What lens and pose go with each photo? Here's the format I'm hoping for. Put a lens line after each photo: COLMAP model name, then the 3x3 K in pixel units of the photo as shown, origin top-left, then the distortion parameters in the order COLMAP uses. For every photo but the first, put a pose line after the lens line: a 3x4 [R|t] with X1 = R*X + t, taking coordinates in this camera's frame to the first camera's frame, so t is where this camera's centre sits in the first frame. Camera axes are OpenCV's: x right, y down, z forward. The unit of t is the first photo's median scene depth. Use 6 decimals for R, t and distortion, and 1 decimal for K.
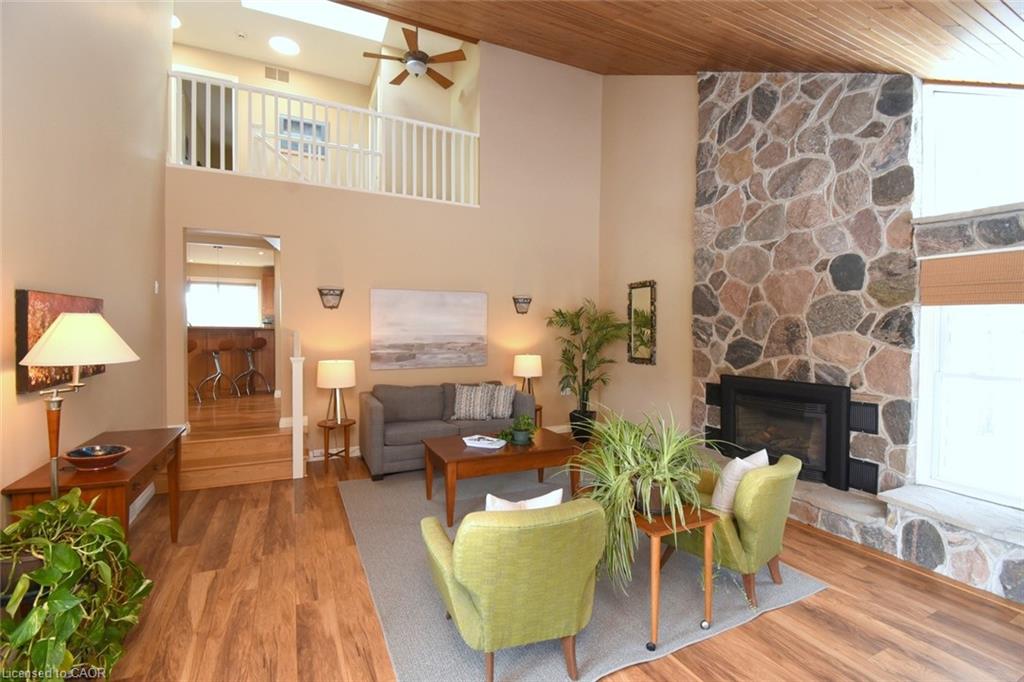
lens RADIAL K [[449.0, 0, 509.0], [0, 449.0, 338.0], [0, 0, 1]] dist [0.020540, -0.027346]
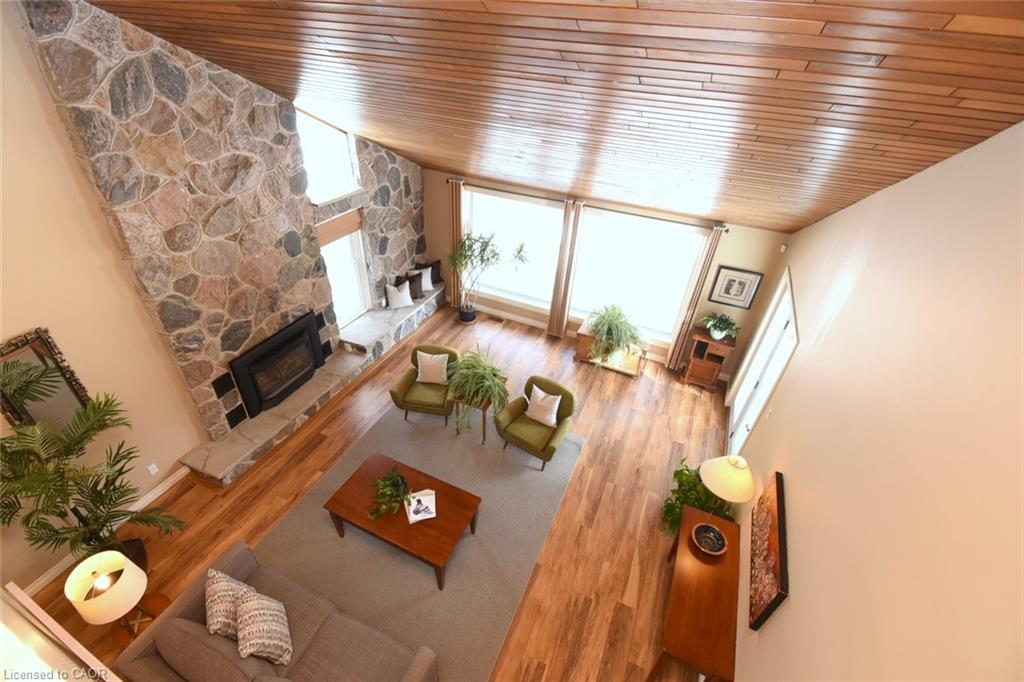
lens RADIAL K [[449.0, 0, 509.0], [0, 449.0, 338.0], [0, 0, 1]] dist [0.020540, -0.027346]
pose [[-0.639714, -0.478403, 0.601578, -0.571253], [-0.045562, 0.804907, 0.591649, -0.656519], [-0.767261, 0.351077, -0.536707, 1.135190]]
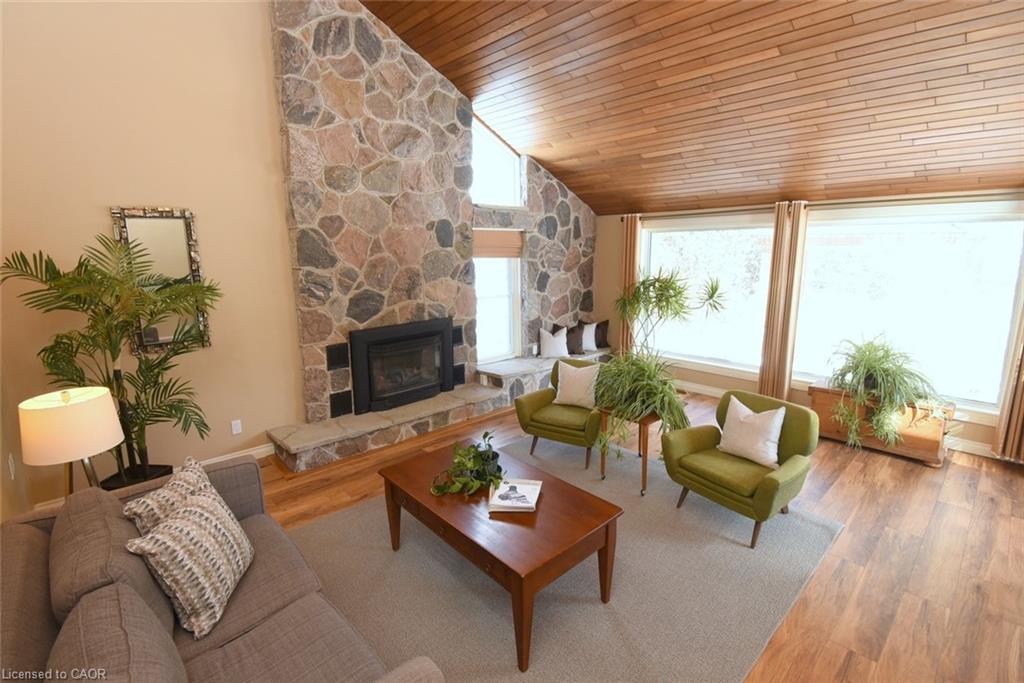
lens RADIAL K [[465.7, 0, 497.9], [0, 465.7, 327.4], [0, 0, 1]] dist [0.020374, -0.025339]
pose [[-0.275144, -0.171221, 0.946033, -0.552479], [0.026459, 0.982292, 0.185479, -0.105160], [-0.961039, 0.076065, -0.265742, 1.047648]]
